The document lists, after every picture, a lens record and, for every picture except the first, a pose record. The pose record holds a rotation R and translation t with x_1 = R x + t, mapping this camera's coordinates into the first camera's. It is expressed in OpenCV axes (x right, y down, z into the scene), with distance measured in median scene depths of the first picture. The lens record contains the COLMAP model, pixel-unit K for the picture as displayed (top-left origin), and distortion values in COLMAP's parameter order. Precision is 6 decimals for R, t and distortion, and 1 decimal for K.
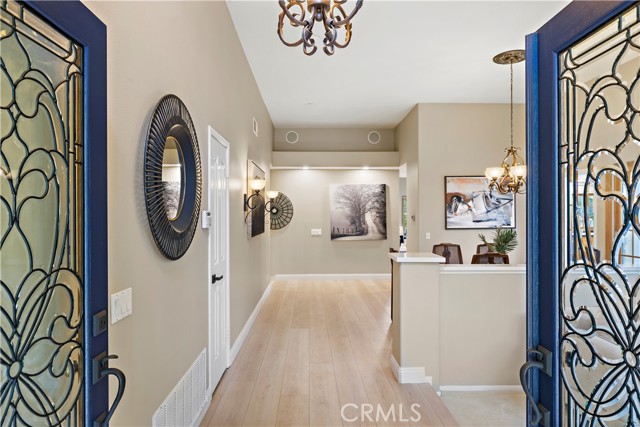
lens RADIAL K [[386.6, 0, 320.0], [0, 386.6, 213.5], [0, 0, 1]] dist [-0.000584, -0.000105]
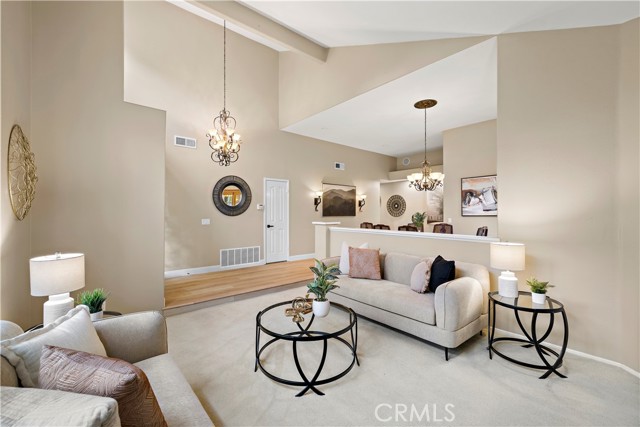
lens RADIAL K [[269.4, 0, 320.0], [0, 269.4, 213.5], [0, 0, 1]] dist [-0.001468, -0.000048]
pose [[0.628095, 0.002663, -0.778132, 0.764028], [0.000706, 0.999992, 0.003992, 0.027088], [0.778136, -0.003057, 0.628088, -0.017573]]
